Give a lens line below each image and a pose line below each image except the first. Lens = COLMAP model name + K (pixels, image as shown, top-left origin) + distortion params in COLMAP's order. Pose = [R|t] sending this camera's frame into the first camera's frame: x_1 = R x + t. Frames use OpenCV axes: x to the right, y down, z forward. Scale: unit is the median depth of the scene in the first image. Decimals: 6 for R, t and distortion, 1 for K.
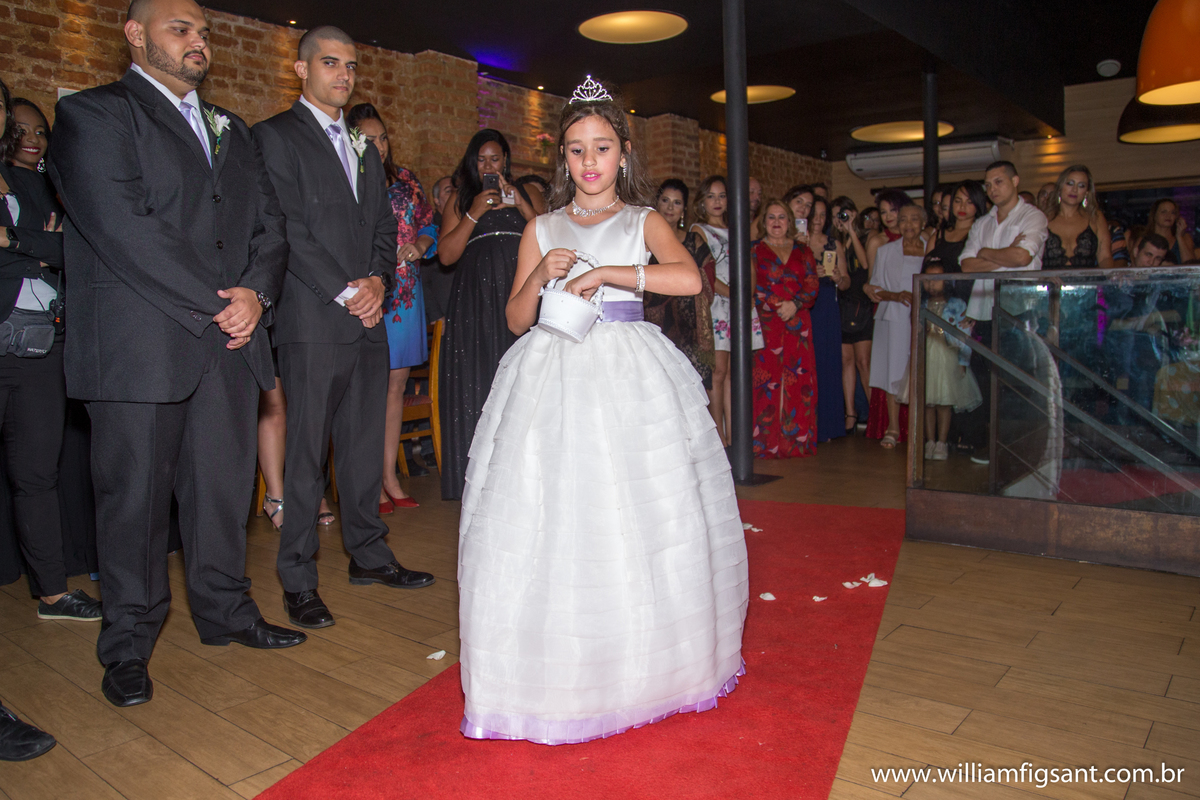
lens RADIAL K [[923.4, 0, 572.3], [0, 923.4, 410.1], [0, 0, 1]] dist [-0.129540, 0.077607]
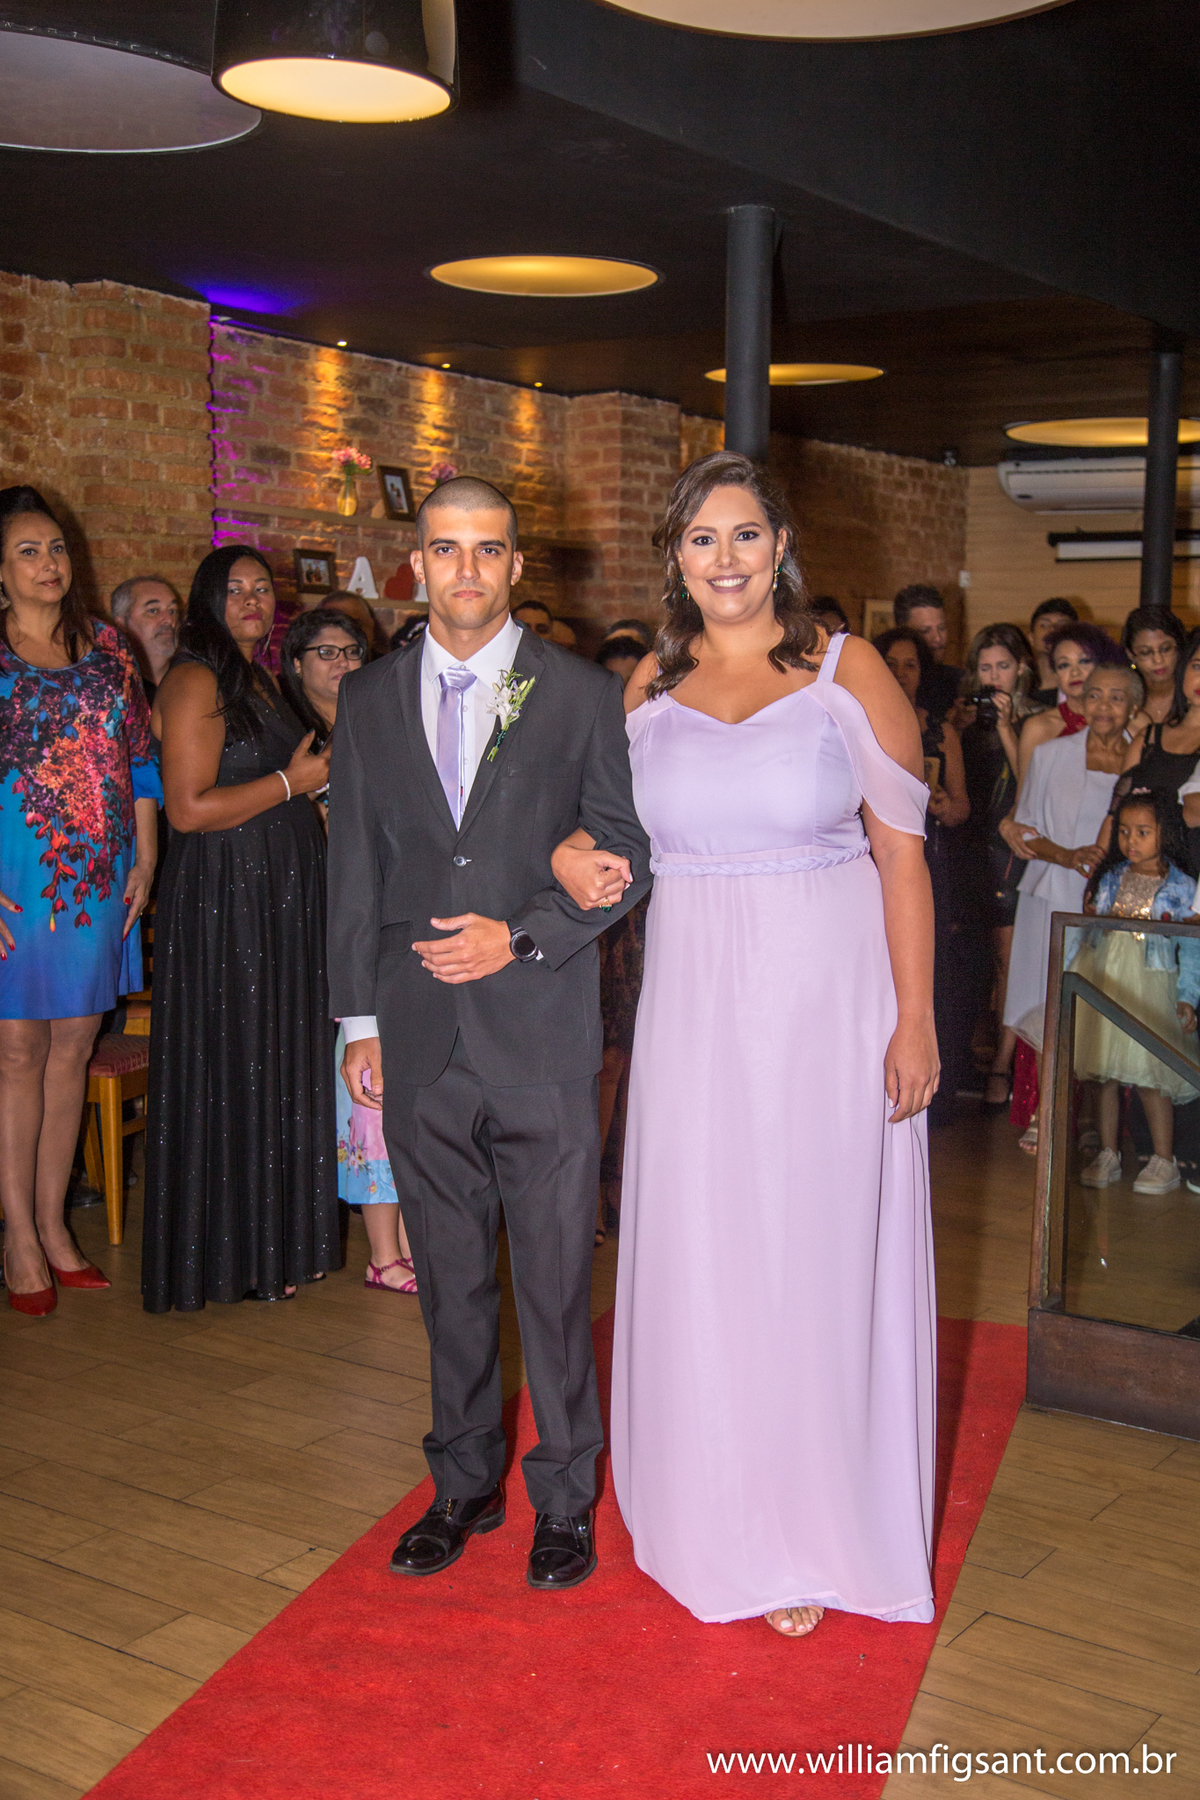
lens RADIAL K [[2202.0, 0, 604.7], [0, 2202.0, 891.2], [0, 0, 1]] dist [0.097706, 0.057400]
pose [[0.994319, 0.026309, 0.103135, -0.013091], [-0.027486, 0.999572, 0.010007, -0.102121], [-0.102828, -0.012785, 0.994617, -0.165746]]
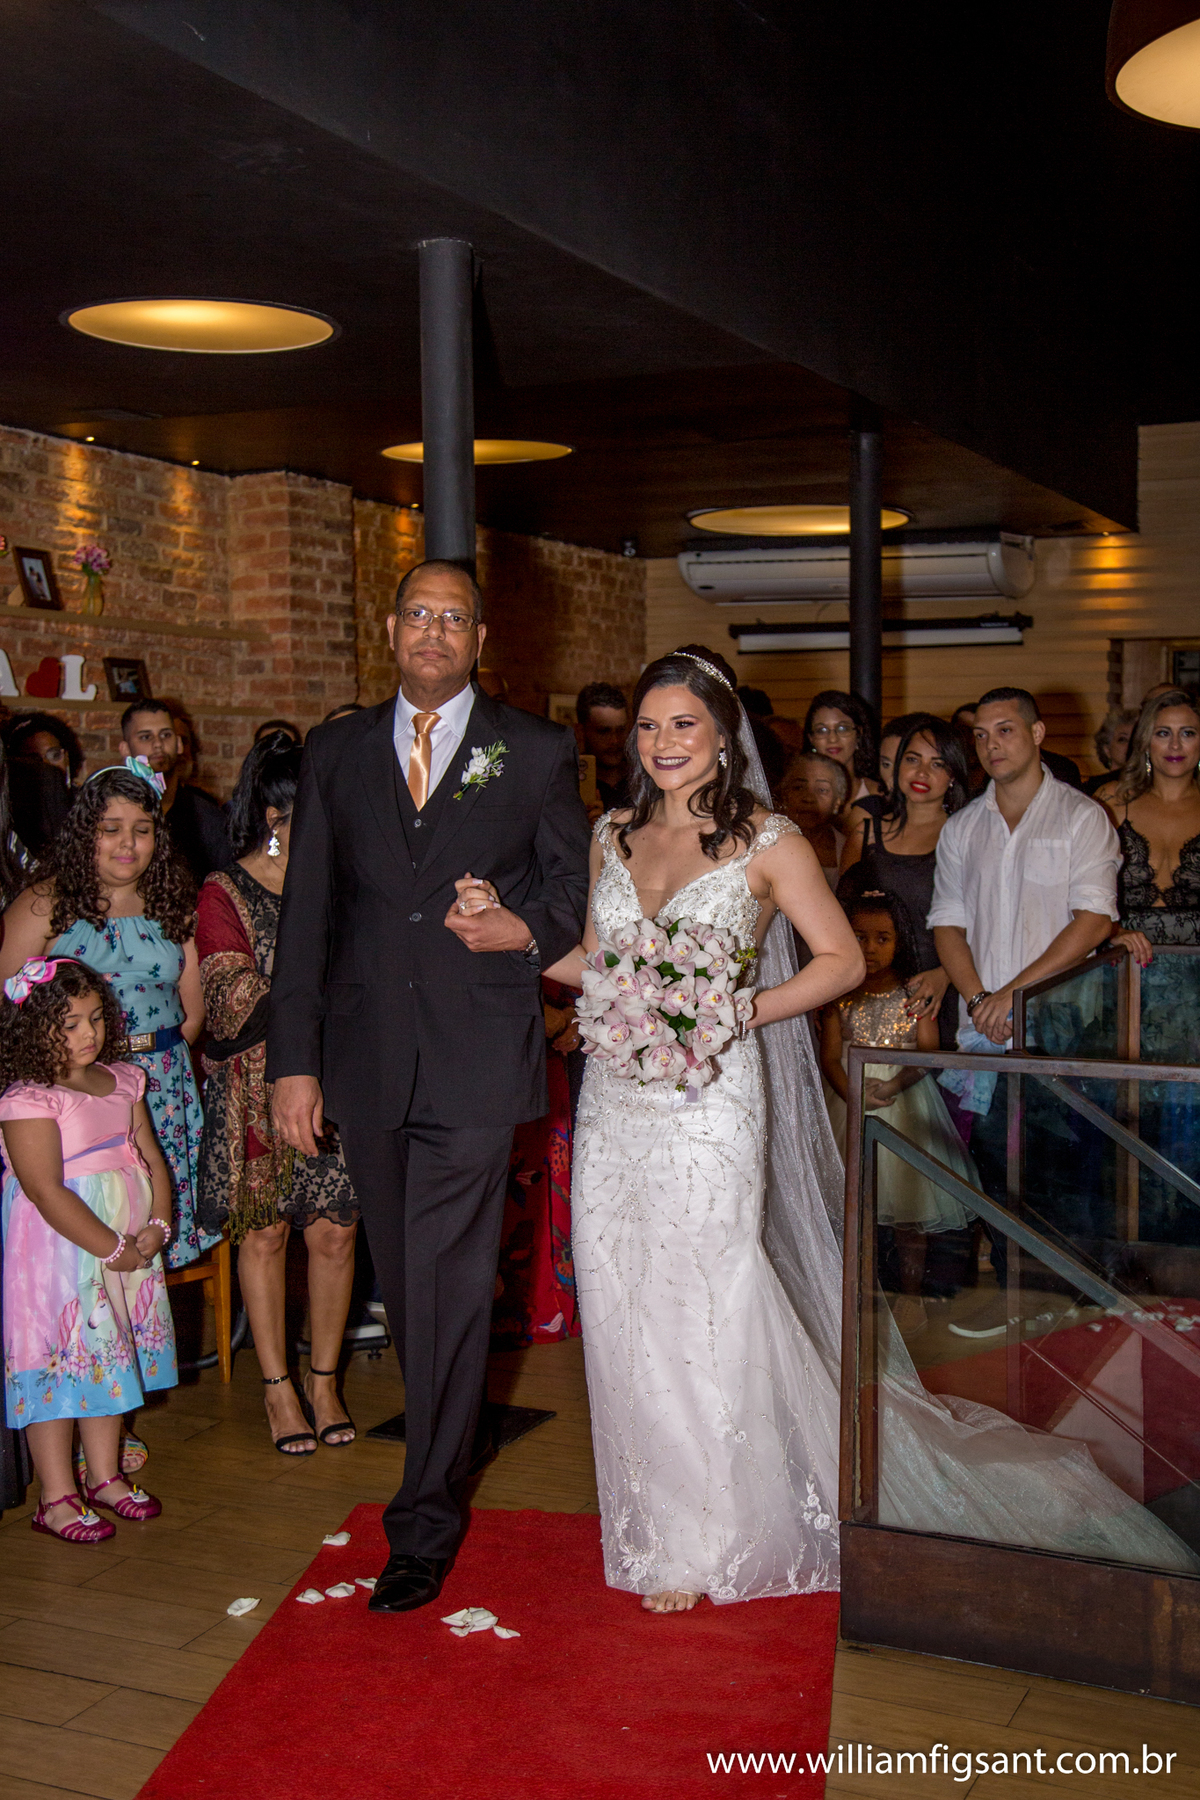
lens RADIAL K [[2090.9, 0, 606.4], [0, 2090.9, 893.5], [0, 0, 1]] dist [0.084921, 0.021866]
pose [[0.964707, 0.000728, 0.263324, -0.009677], [0.008202, 0.999428, -0.032810, -0.117097], [-0.263198, 0.033811, 0.964149, 0.013018]]
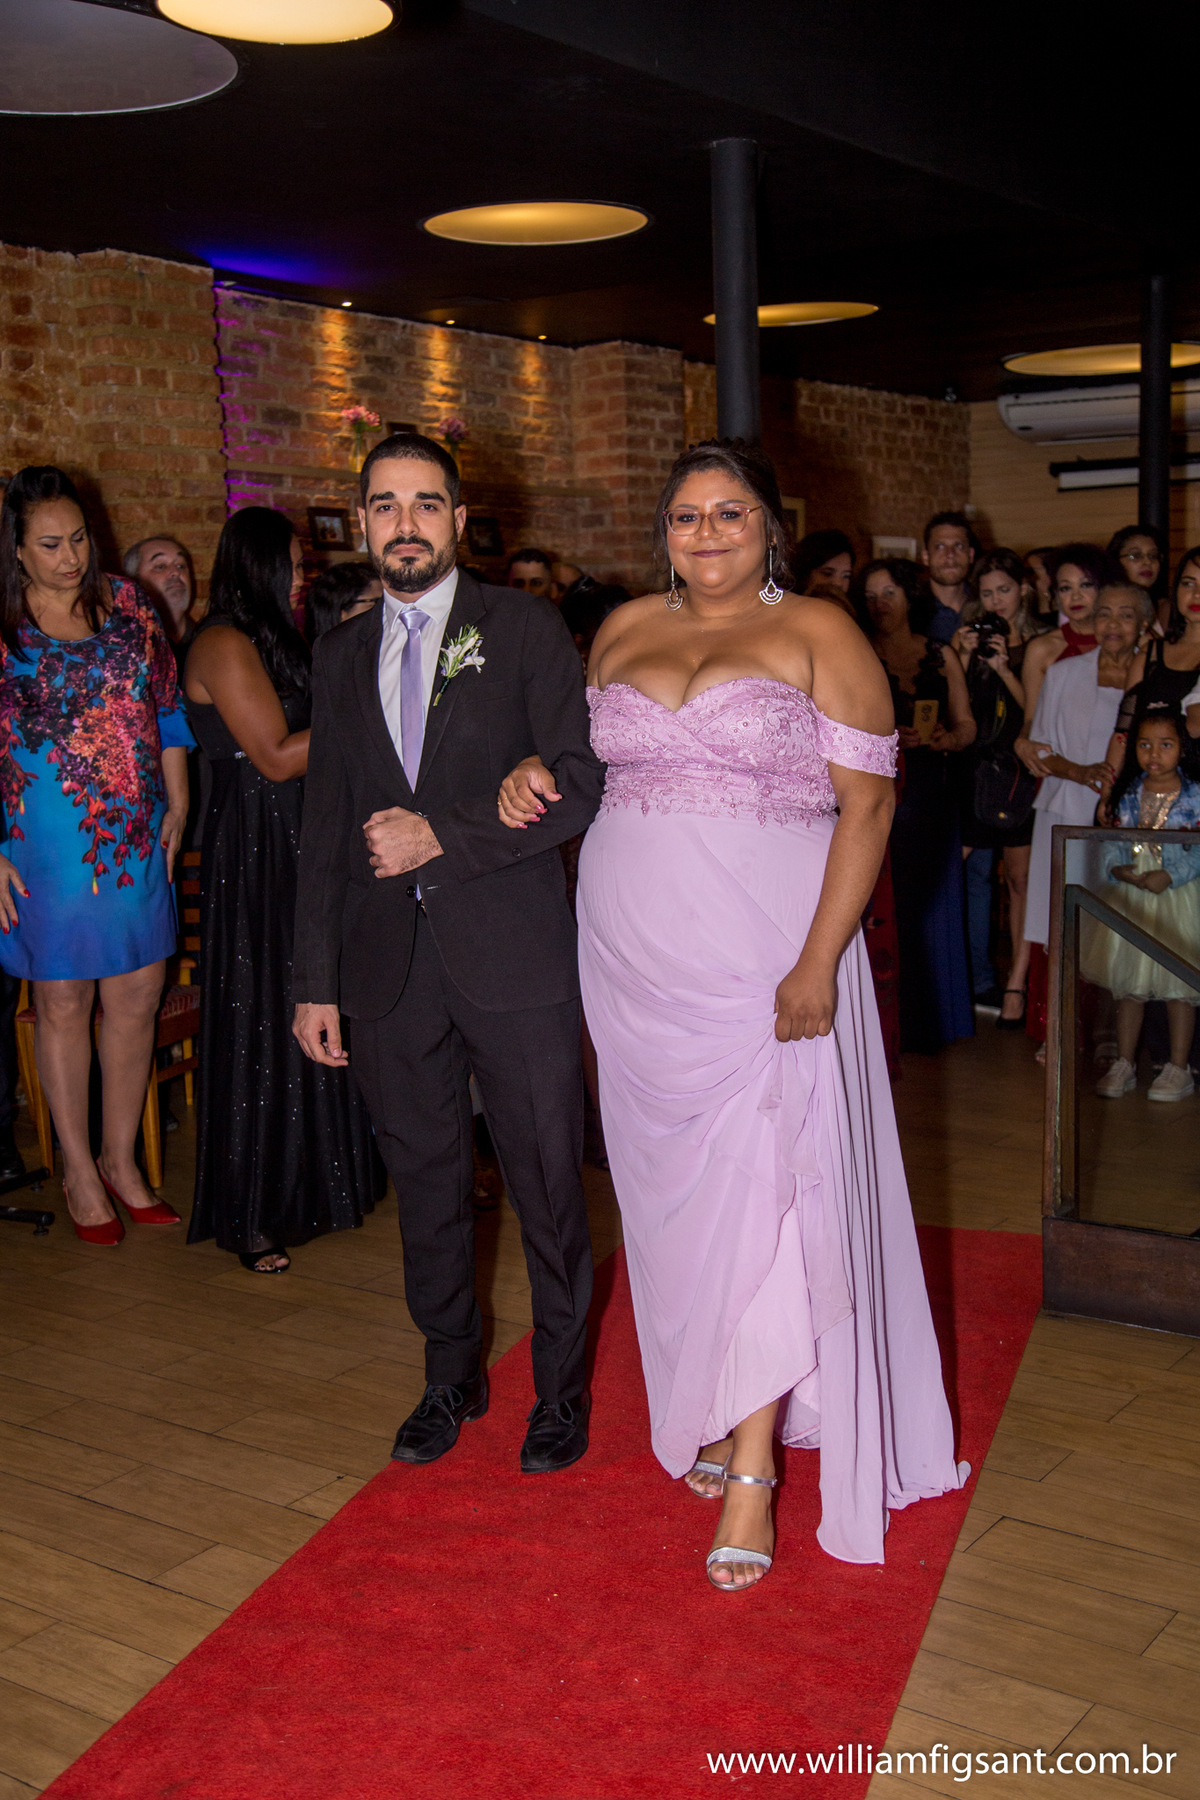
lens RADIAL K [[2090.9, 0, 606.4], [0, 2090.9, 893.5], [0, 0, 1]] dist [0.084921, 0.021866]
pose [[0.996489, -0.016428, 0.082101, 0.005134], [0.013459, 0.999240, 0.036582, -0.096566], [-0.082640, -0.035349, 0.995952, -0.137023]]
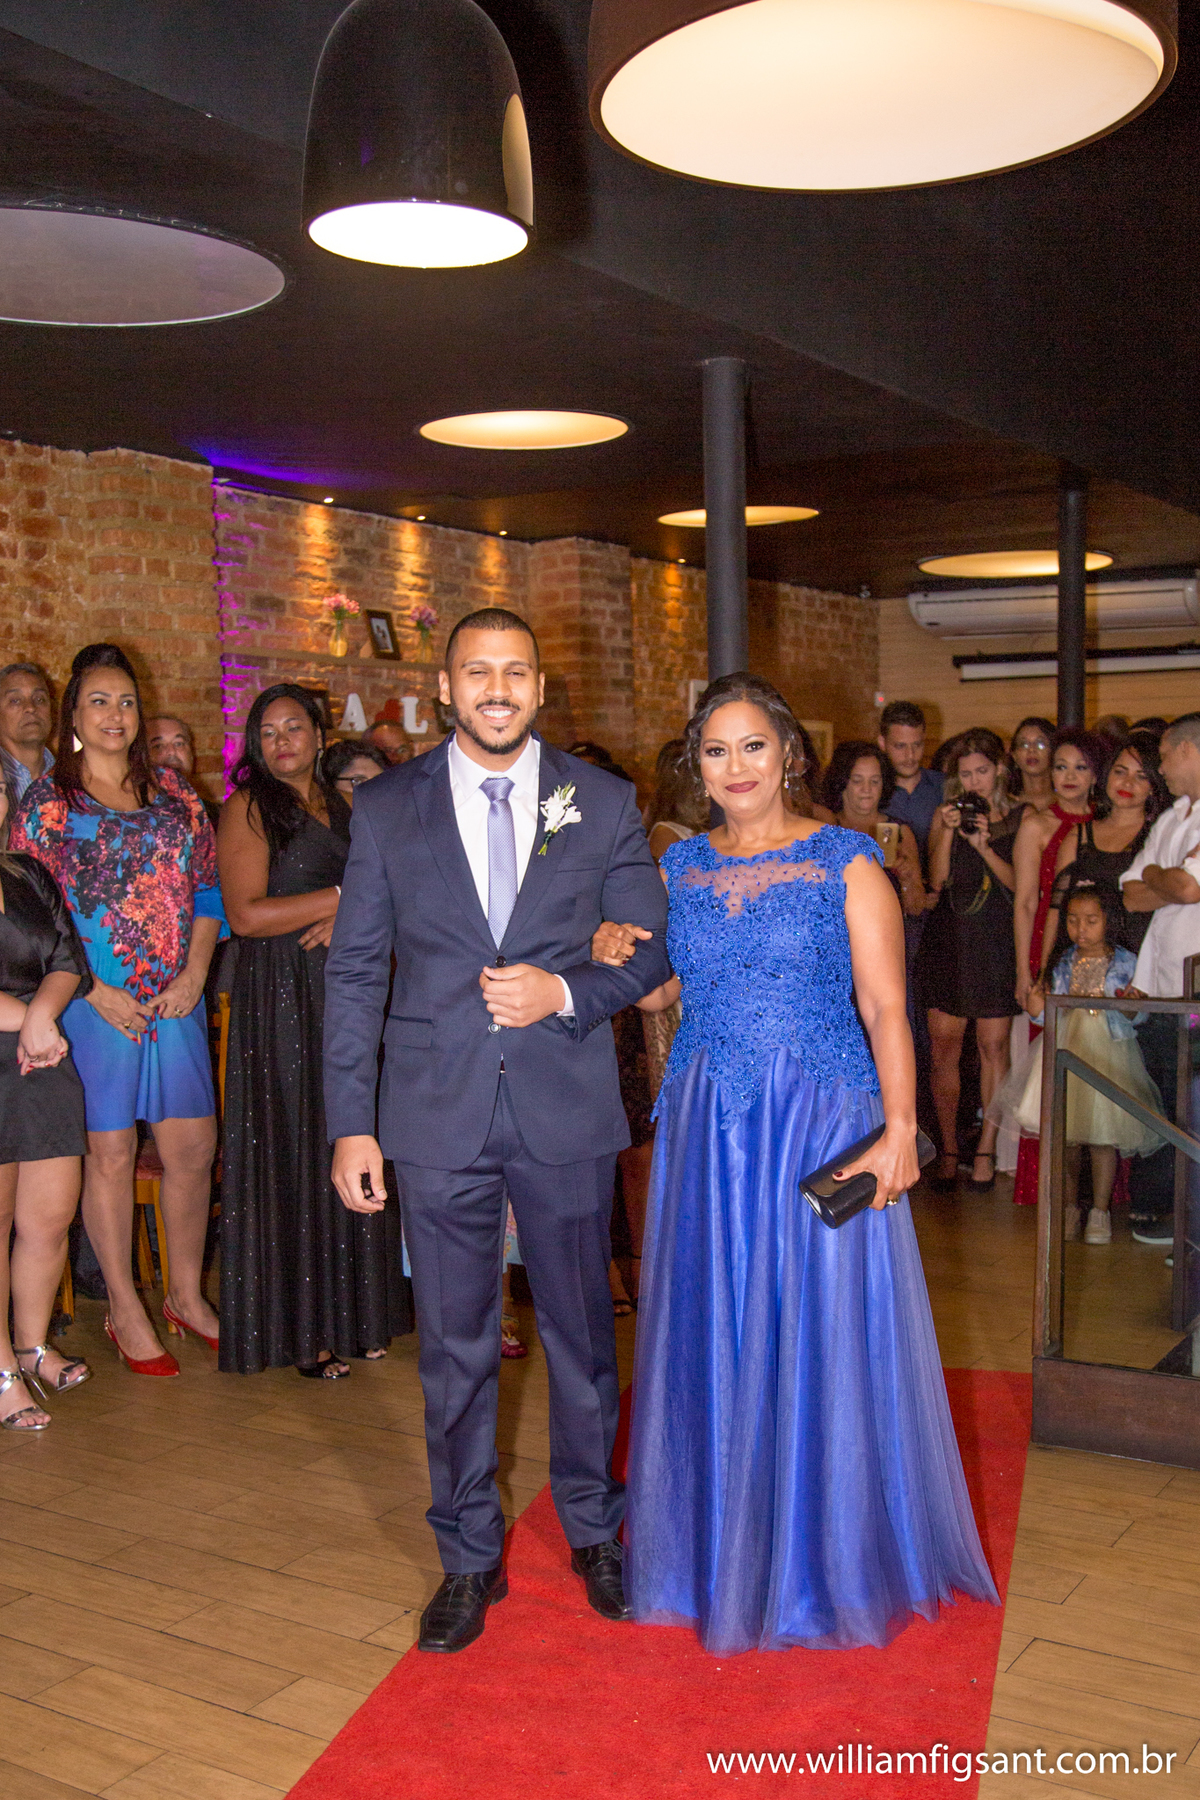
lens RADIAL K [[1946.5, 0, 594.6], [0, 1946.5, 1029.7], [0, 0, 1]] dist [-0.002934, 0.022058]
pose [[0.989693, -0.014238, 0.142496, -0.053998], [0.010057, 0.999499, 0.030019, -0.102203], [-0.142852, -0.028277, 0.989340, -0.120556]]
